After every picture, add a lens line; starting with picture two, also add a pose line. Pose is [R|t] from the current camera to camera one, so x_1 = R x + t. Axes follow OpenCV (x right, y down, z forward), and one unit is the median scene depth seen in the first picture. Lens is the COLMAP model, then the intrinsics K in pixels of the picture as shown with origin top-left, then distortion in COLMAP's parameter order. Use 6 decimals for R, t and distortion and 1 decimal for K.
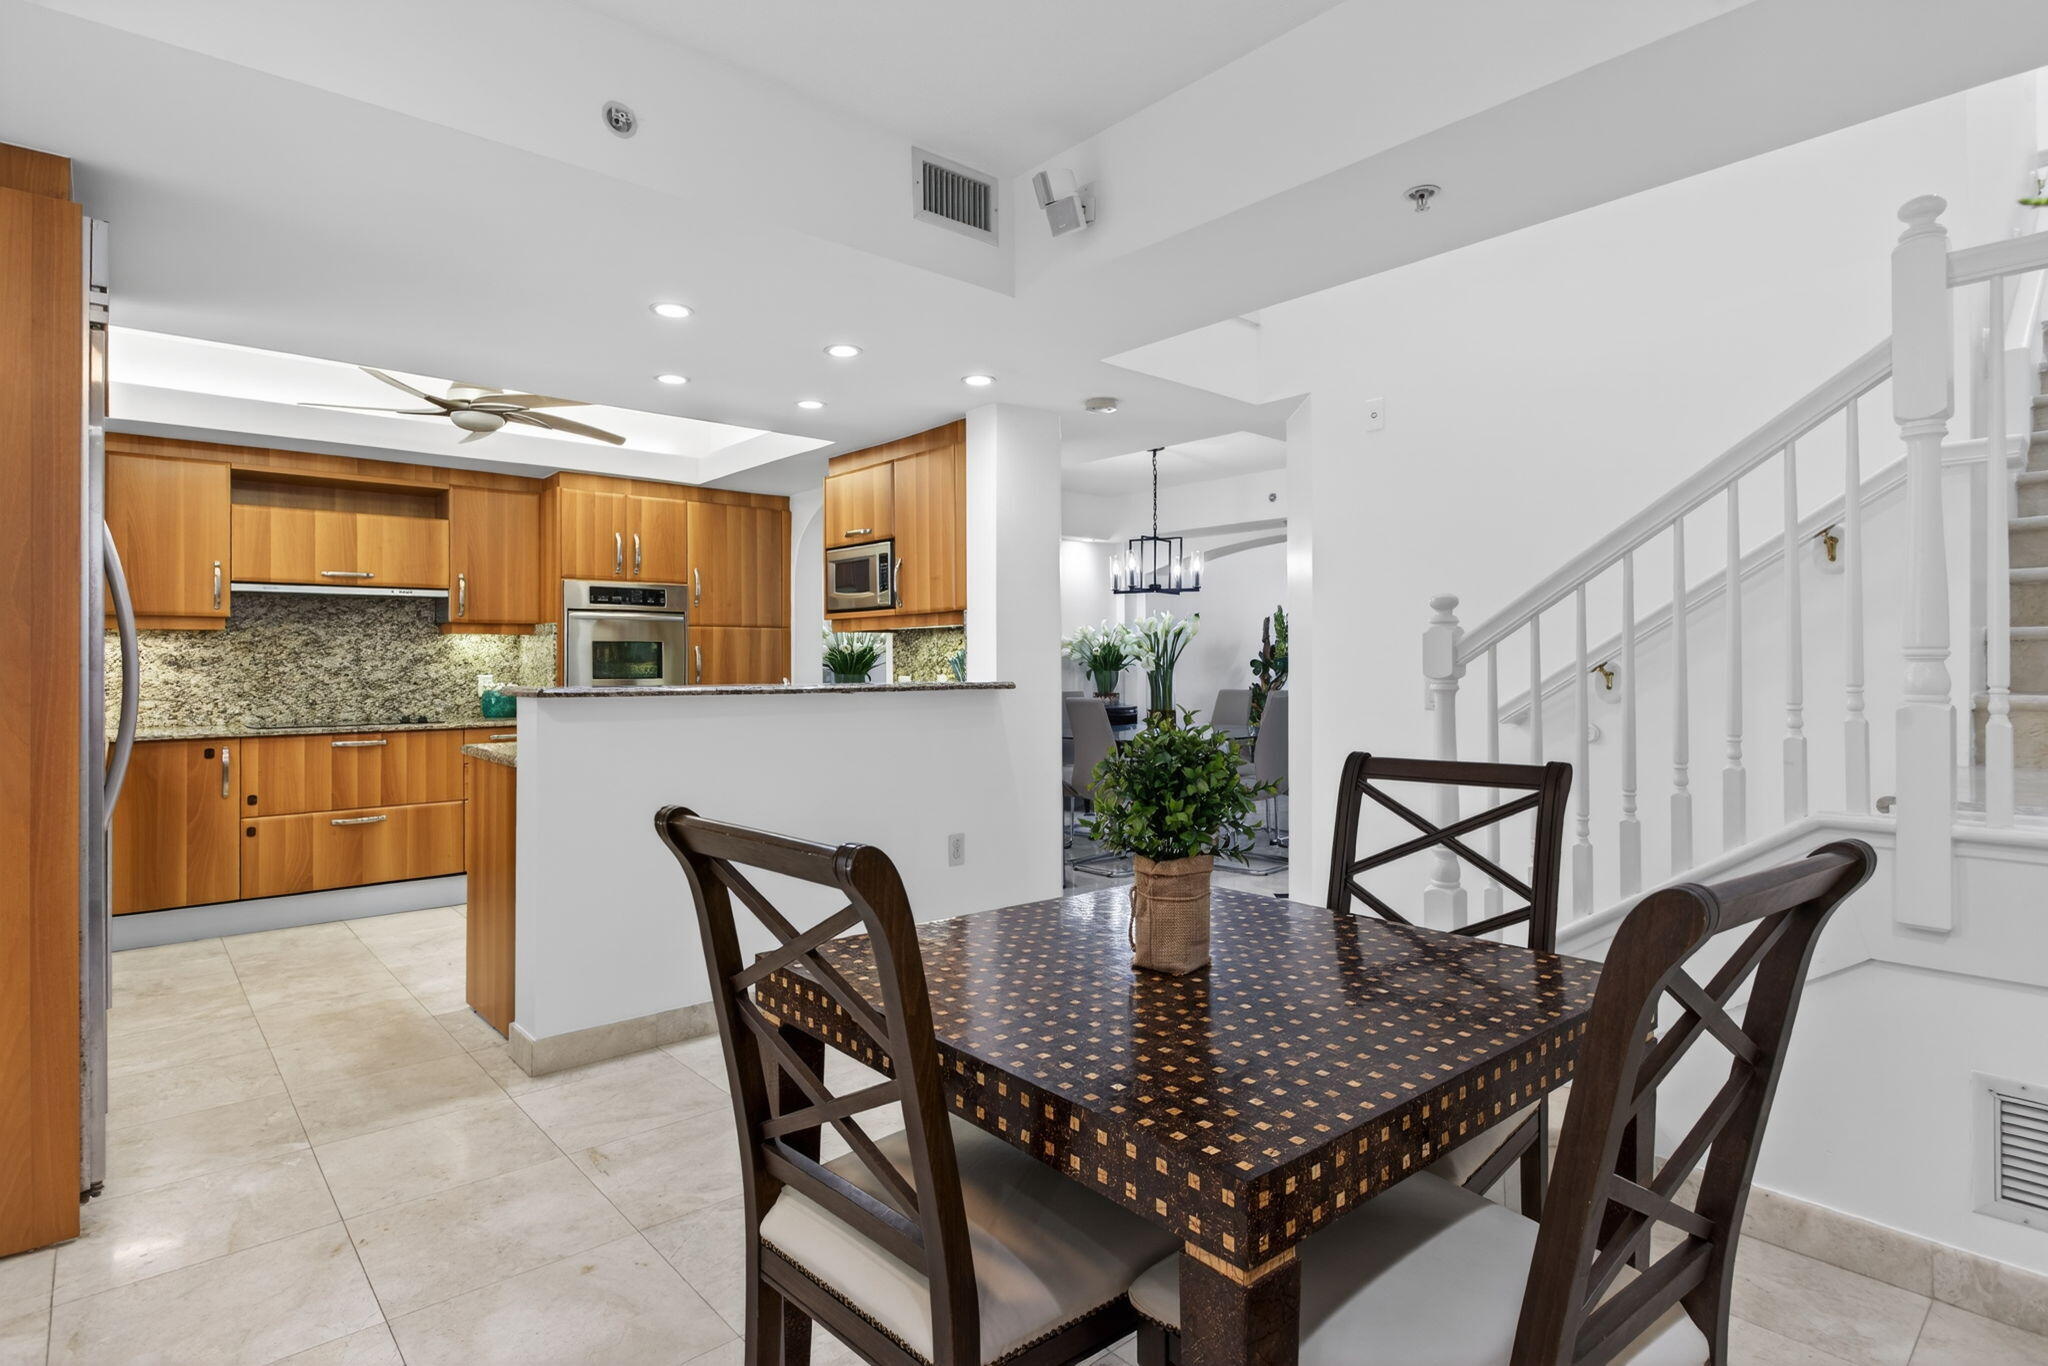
lens RADIAL K [[1059.1, 0, 1021.8], [0, 1059.1, 663.8], [0, 0, 1]] dist [0.001289, 0.000061]
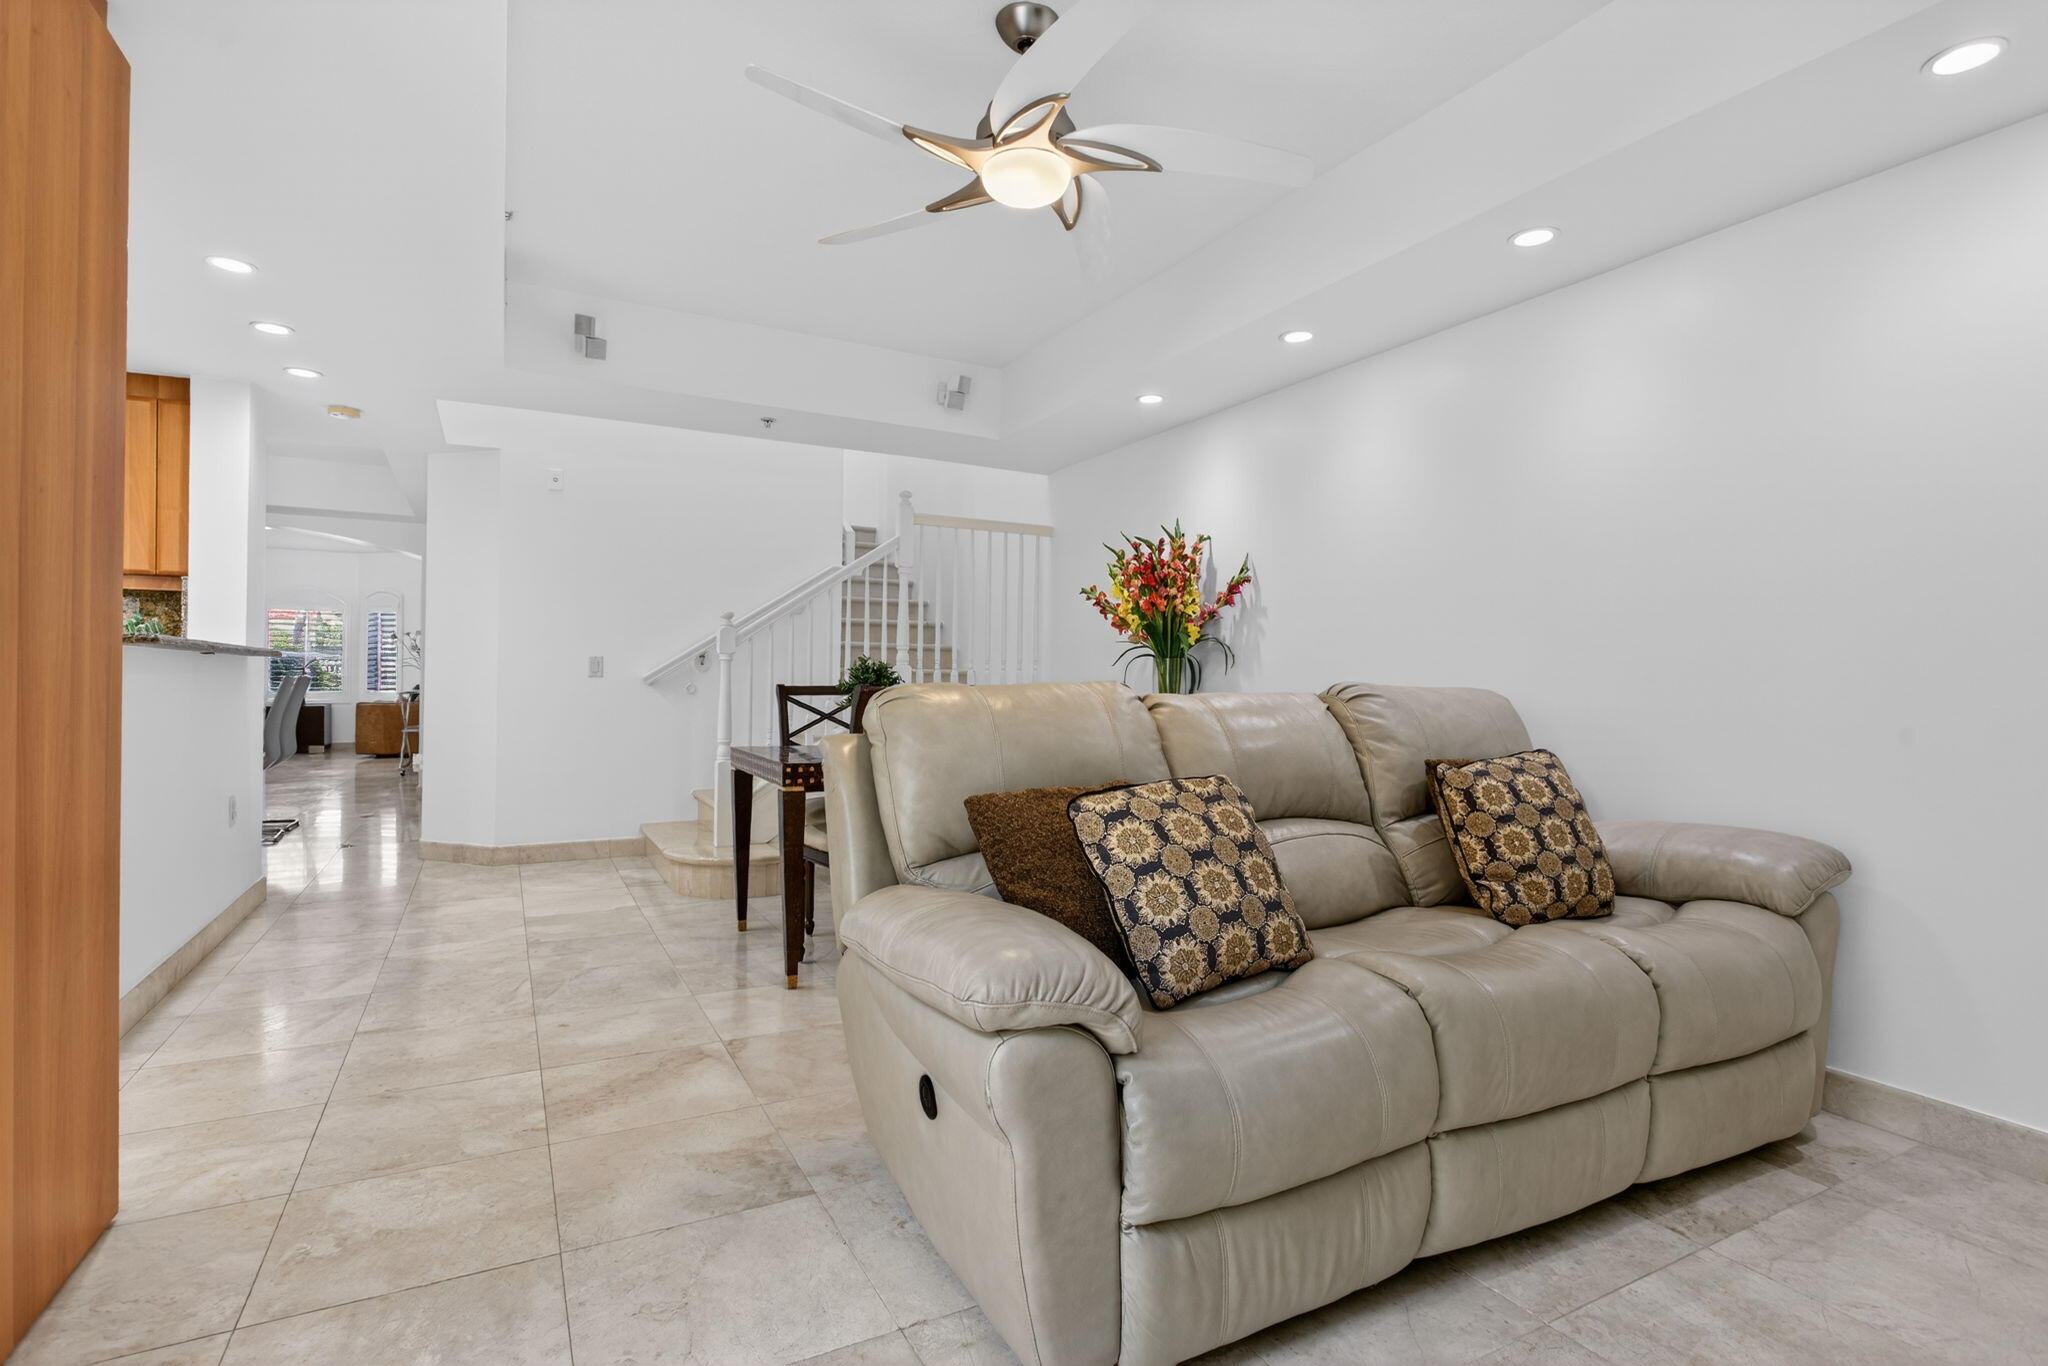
lens RADIAL K [[977.4, 0, 1018.0], [0, 977.4, 676.6], [0, 0, 1]] dist [-0.007638, -0.000134]
pose [[0.233167, 0.010131, 0.972384, -0.619257], [-0.013678, 0.999881, -0.007138, 0.031683], [-0.972340, -0.011636, 0.233278, 0.026458]]
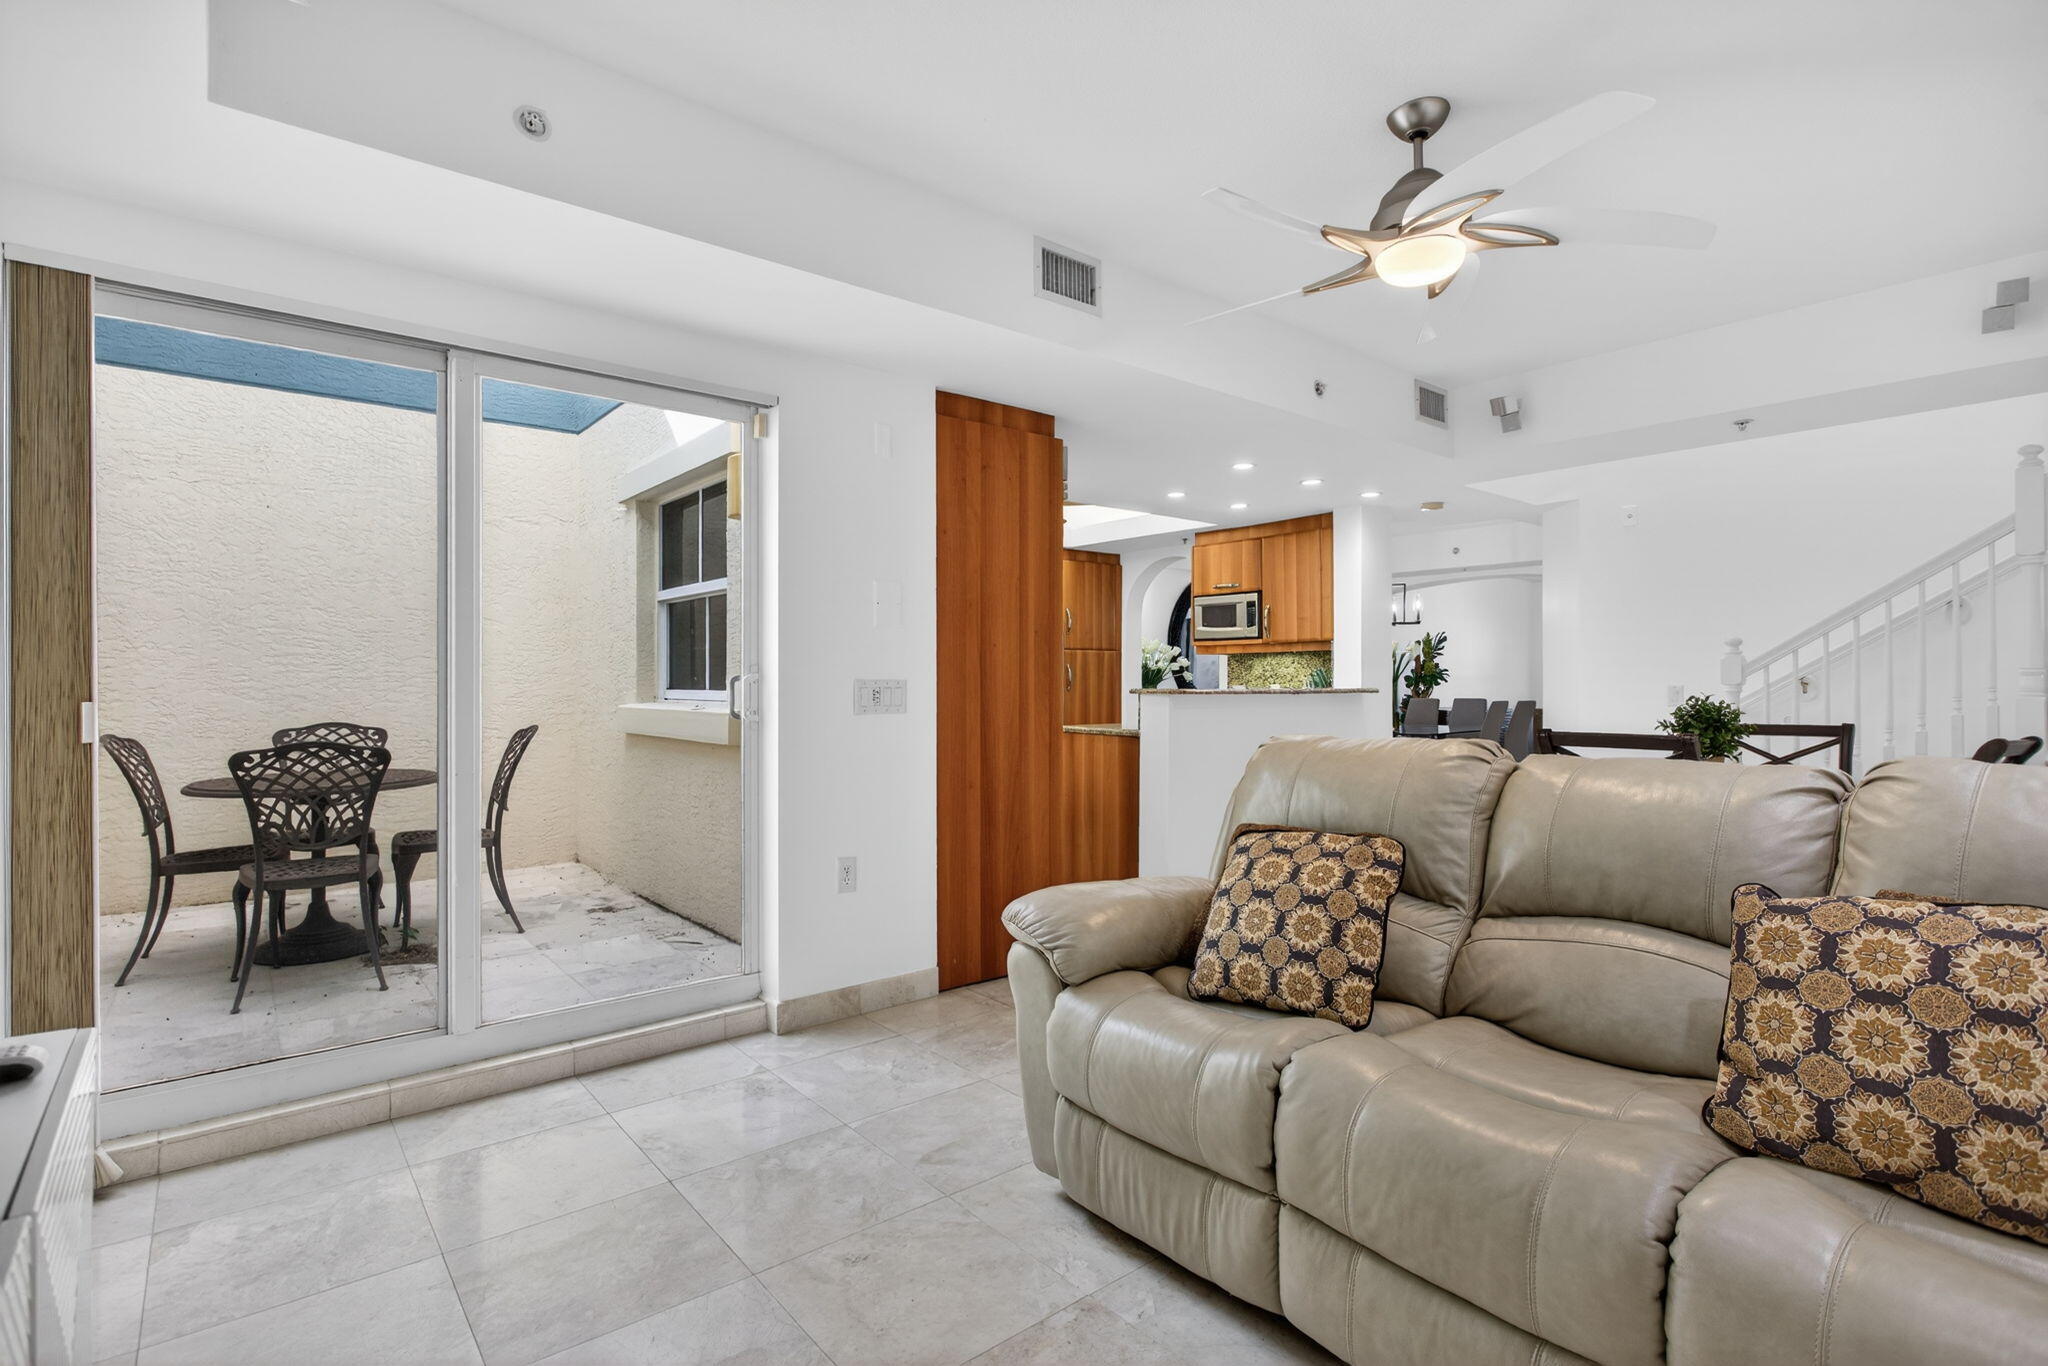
lens RADIAL K [[977.4, 0, 1018.0], [0, 977.4, 676.6], [0, 0, 1]] dist [-0.007638, -0.000134]
pose [[0.999218, 0.003068, -0.039409, -0.369094], [-0.003223, 0.999987, -0.003867, 0.006115], [0.039397, 0.003991, 0.999216, -0.337293]]
